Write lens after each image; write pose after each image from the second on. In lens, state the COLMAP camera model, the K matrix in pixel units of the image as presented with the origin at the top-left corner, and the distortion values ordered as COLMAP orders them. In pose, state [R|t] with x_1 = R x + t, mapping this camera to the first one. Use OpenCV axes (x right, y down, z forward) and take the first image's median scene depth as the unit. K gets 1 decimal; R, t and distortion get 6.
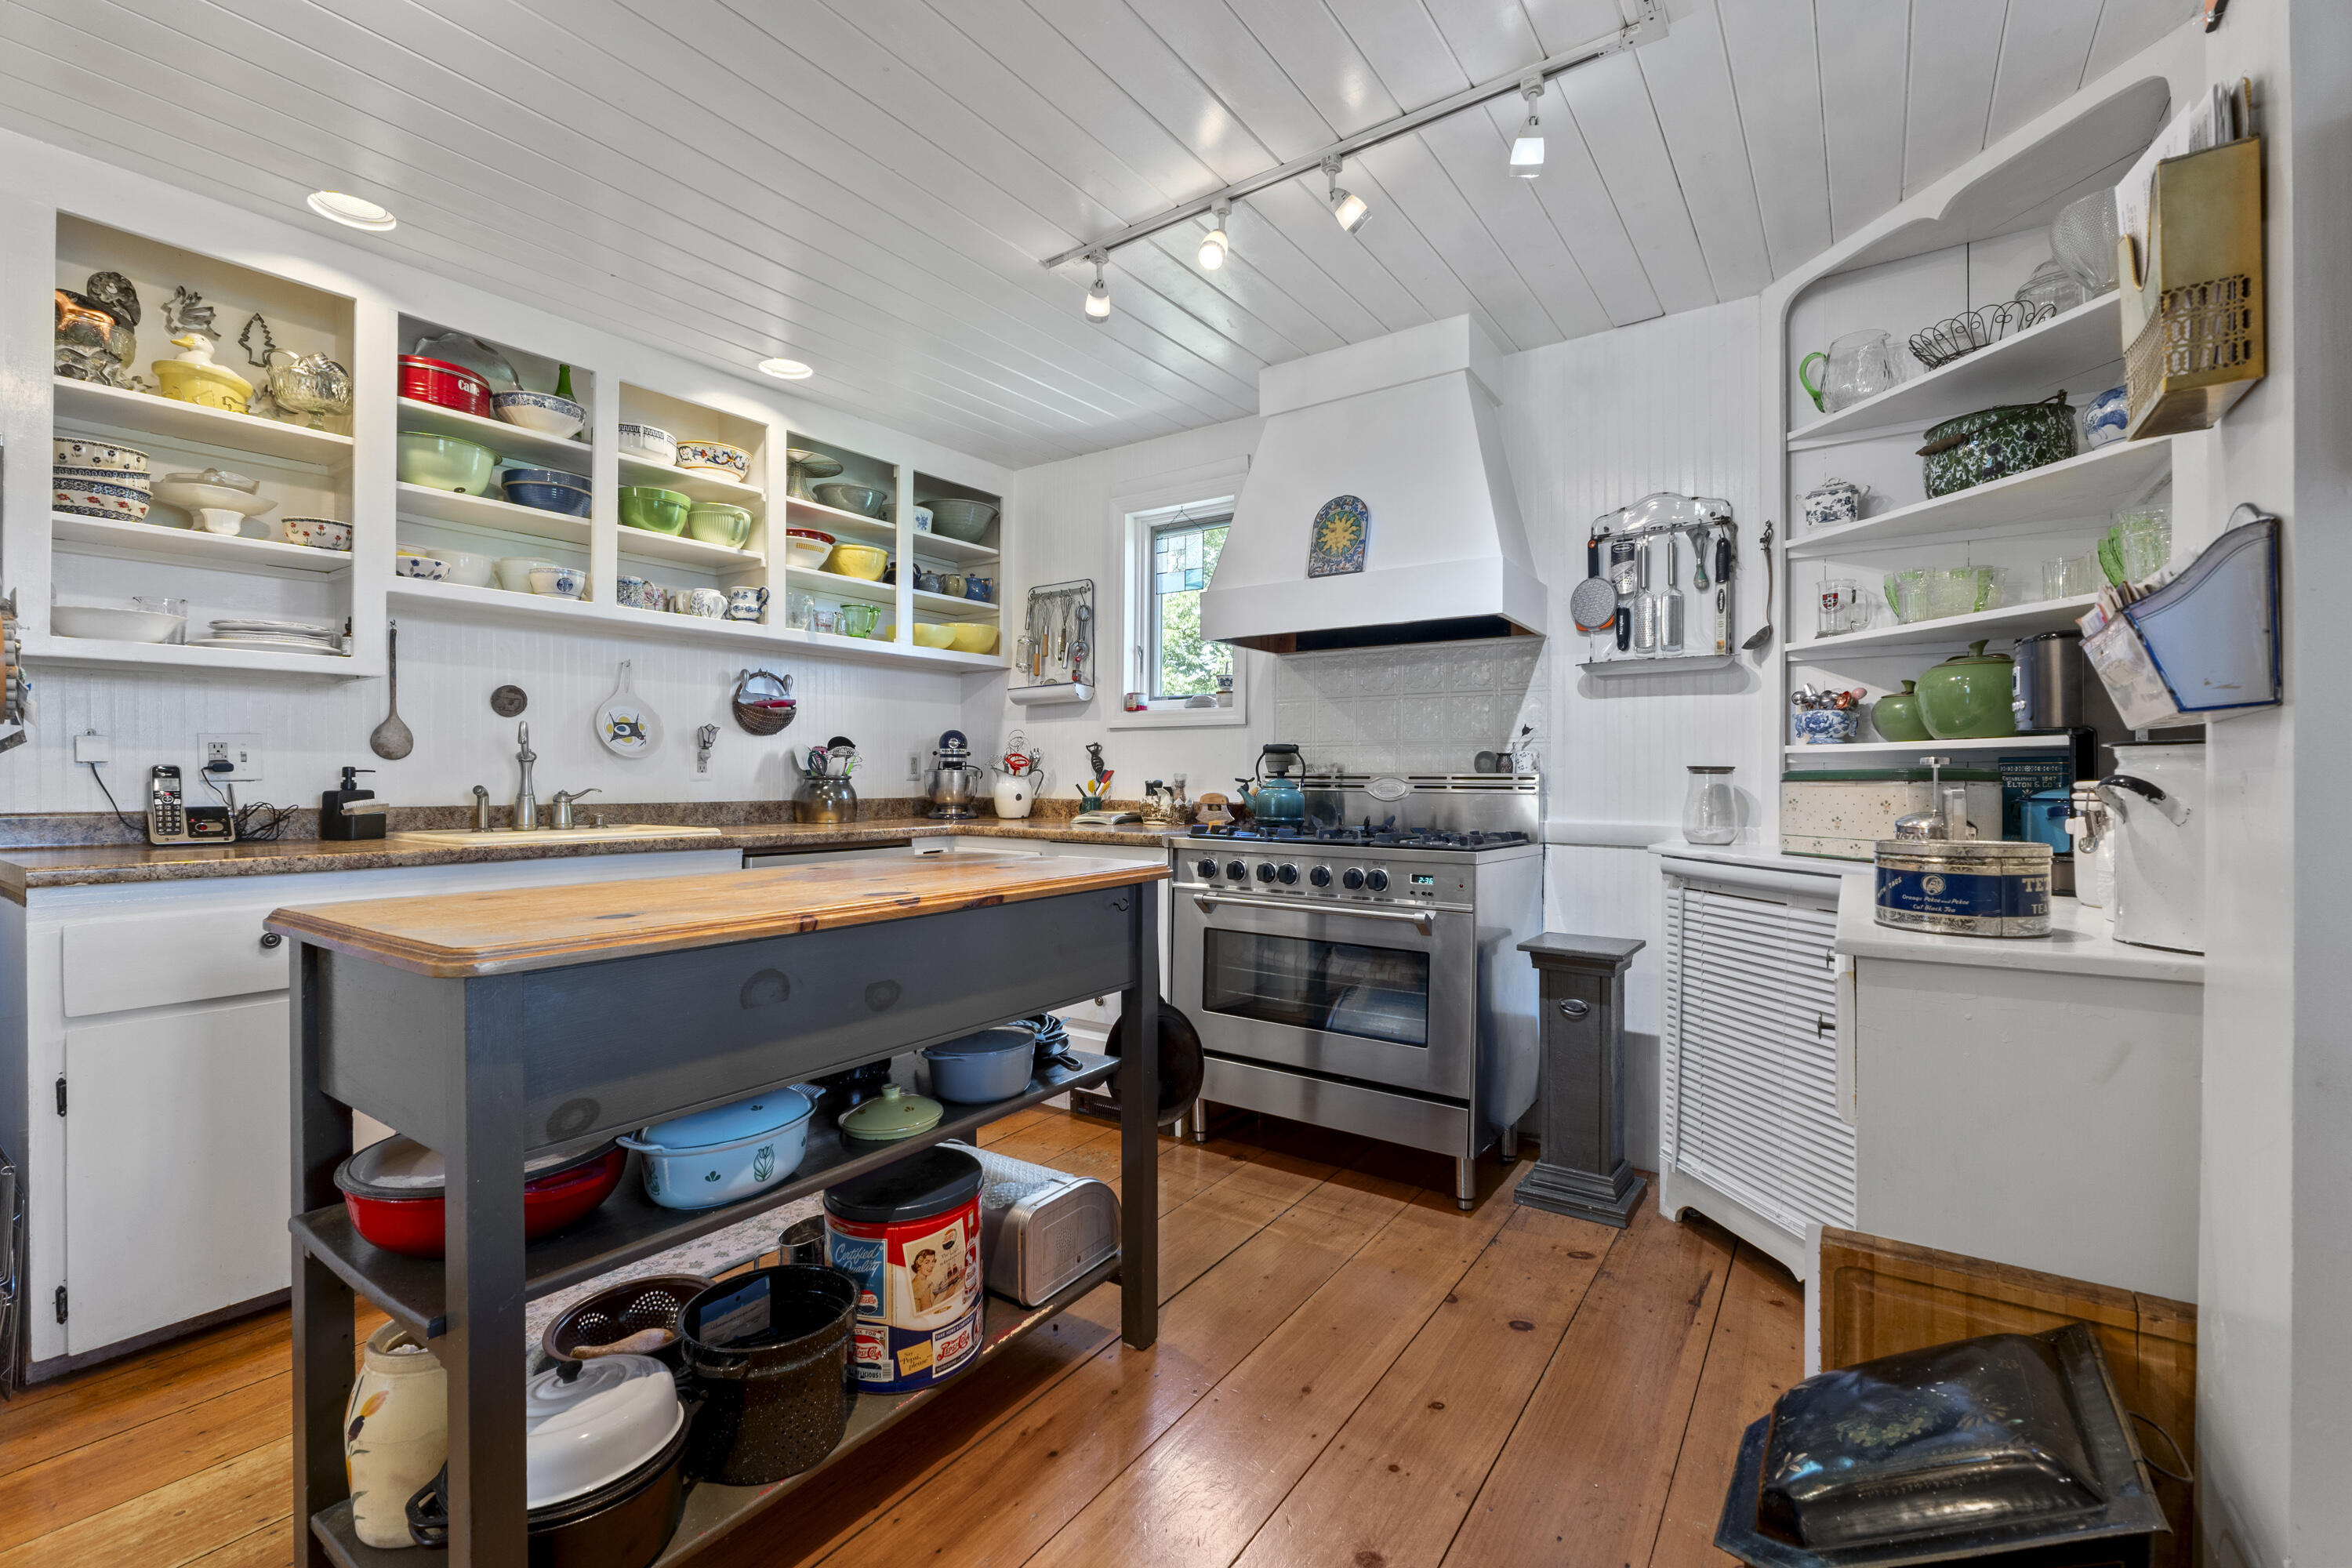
lens RADIAL K [[1011.9, 0, 1156.6], [0, 1011.9, 779.6], [0, 0, 1]] dist [-0.005022, -0.001311]
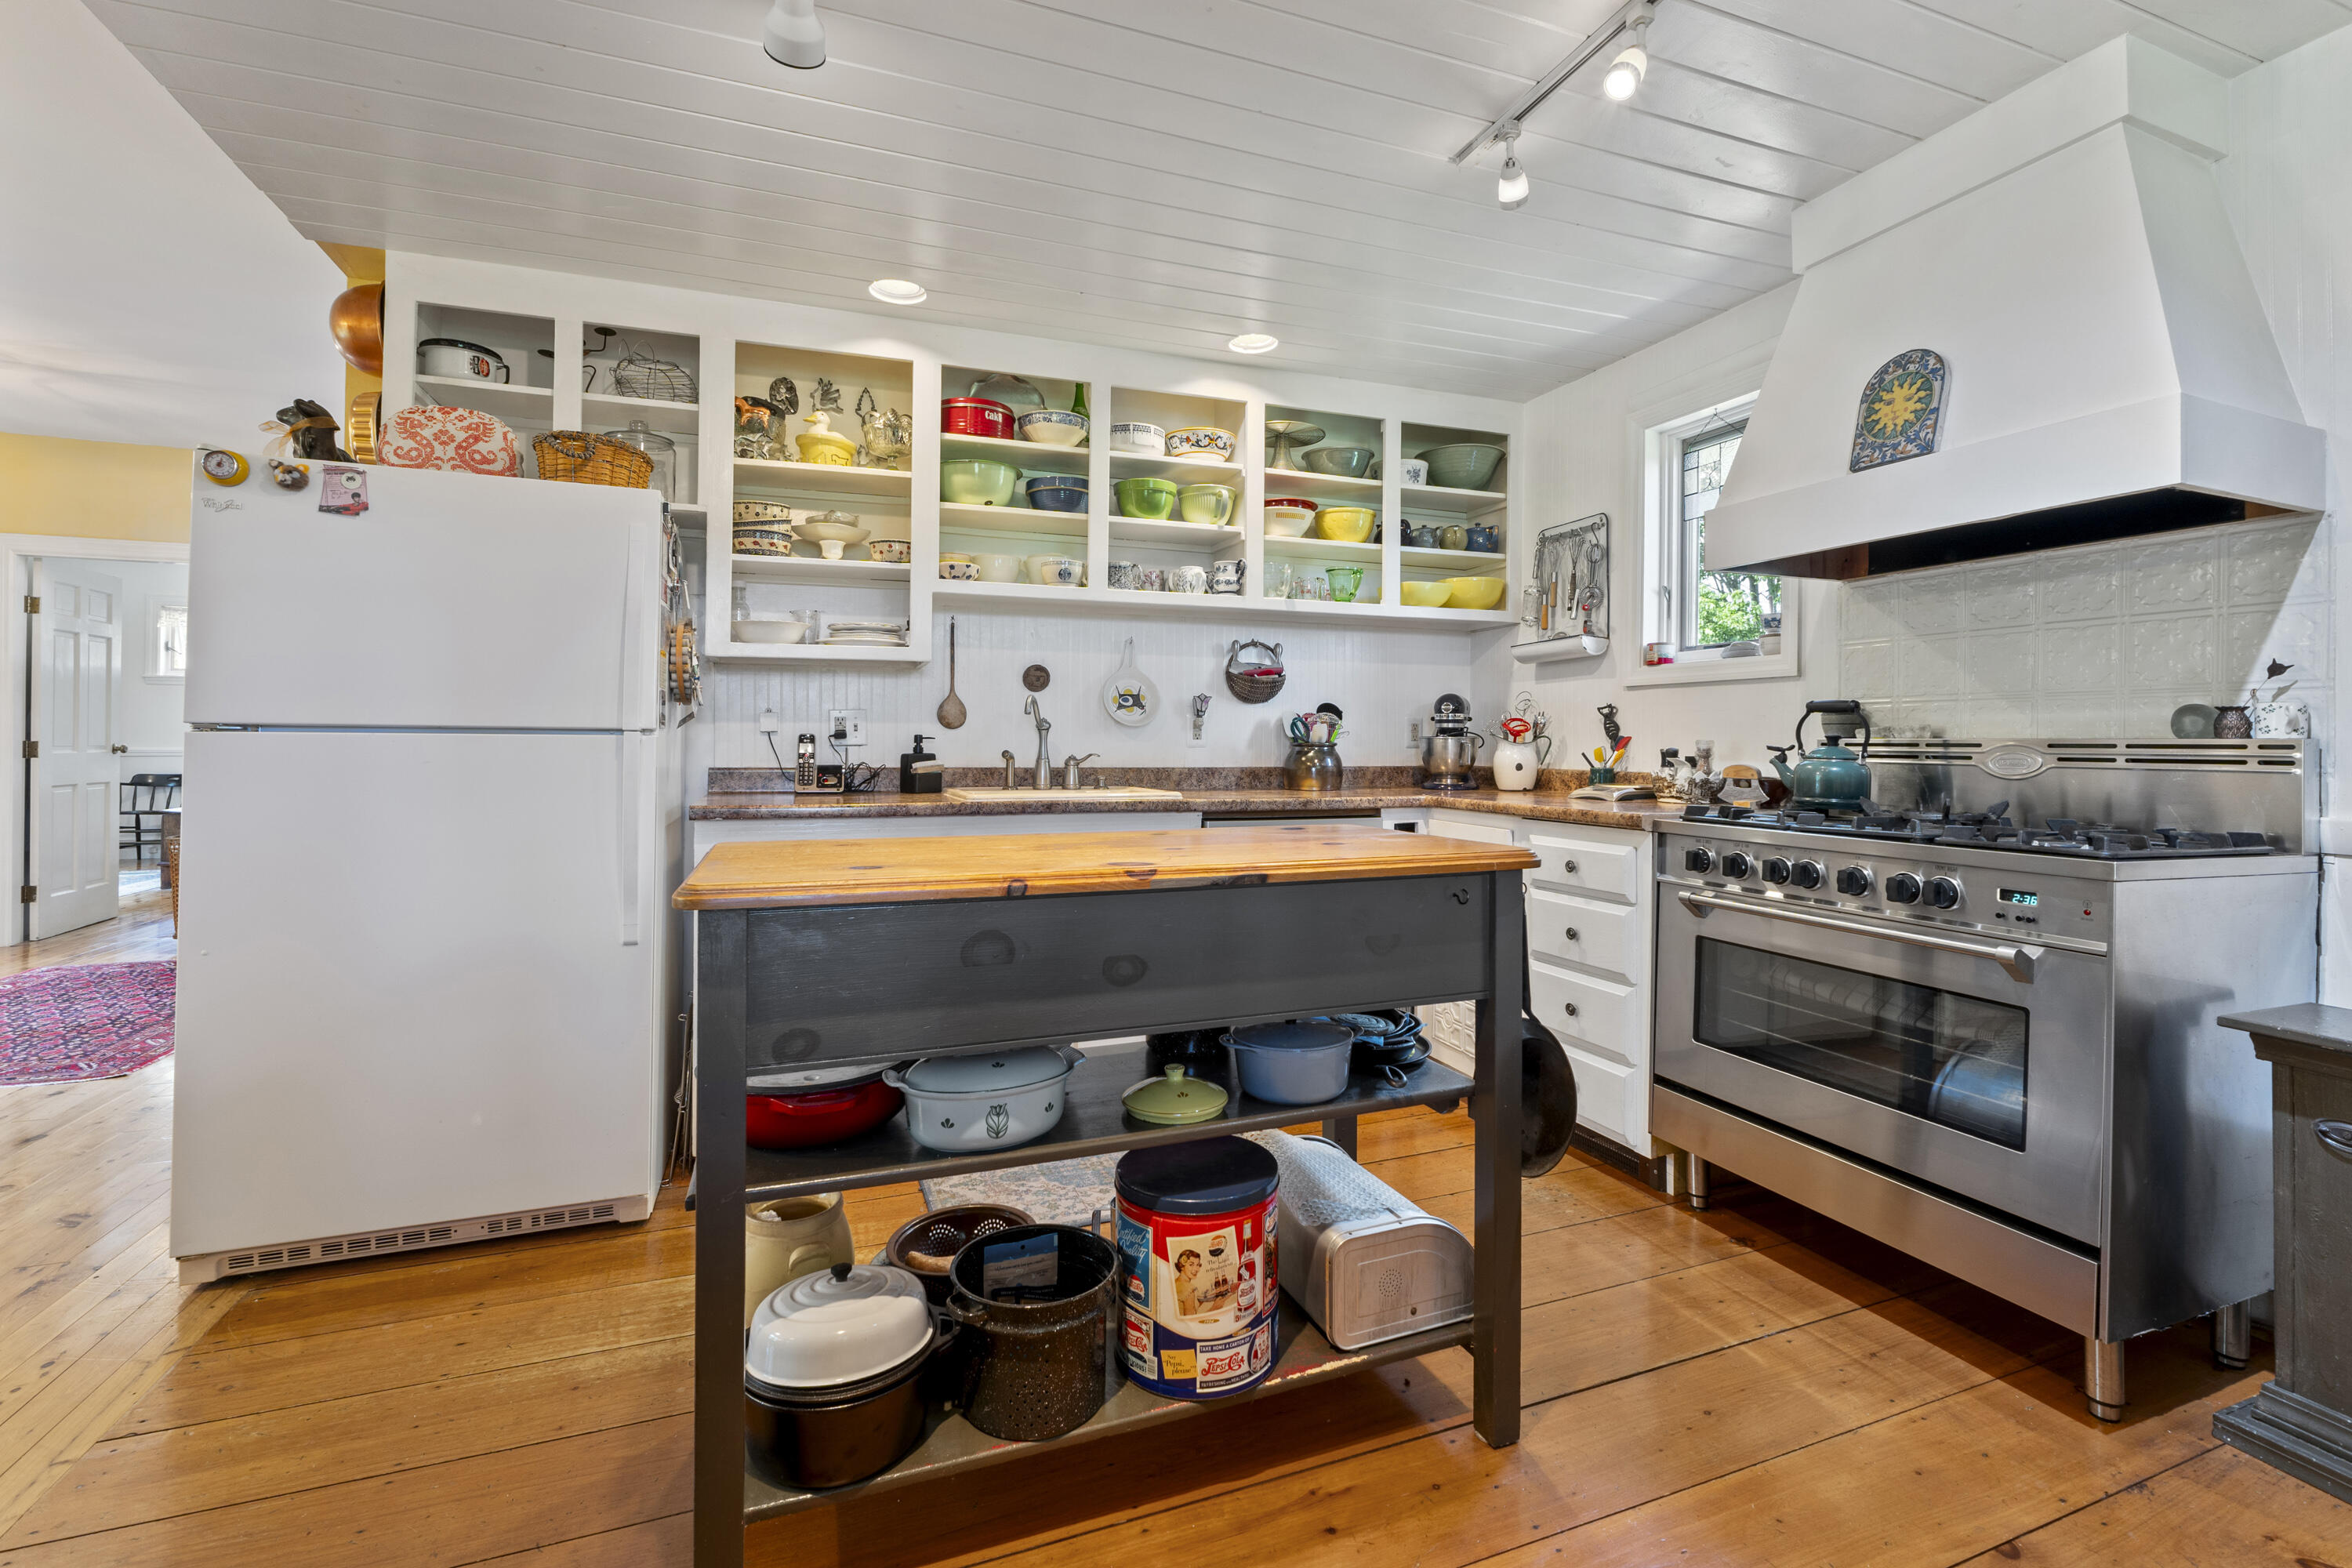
lens RADIAL K [[1011.9, 0, 1154.7], [0, 1011.9, 740.3], [0, 0, 1]] dist [-0.005022, -0.001311]
pose [[0.826715, -0.000211, -0.562621, 0.152523], [-0.004430, 0.999967, -0.006883, 0.002071], [0.562604, 0.008182, 0.826686, 0.121172]]
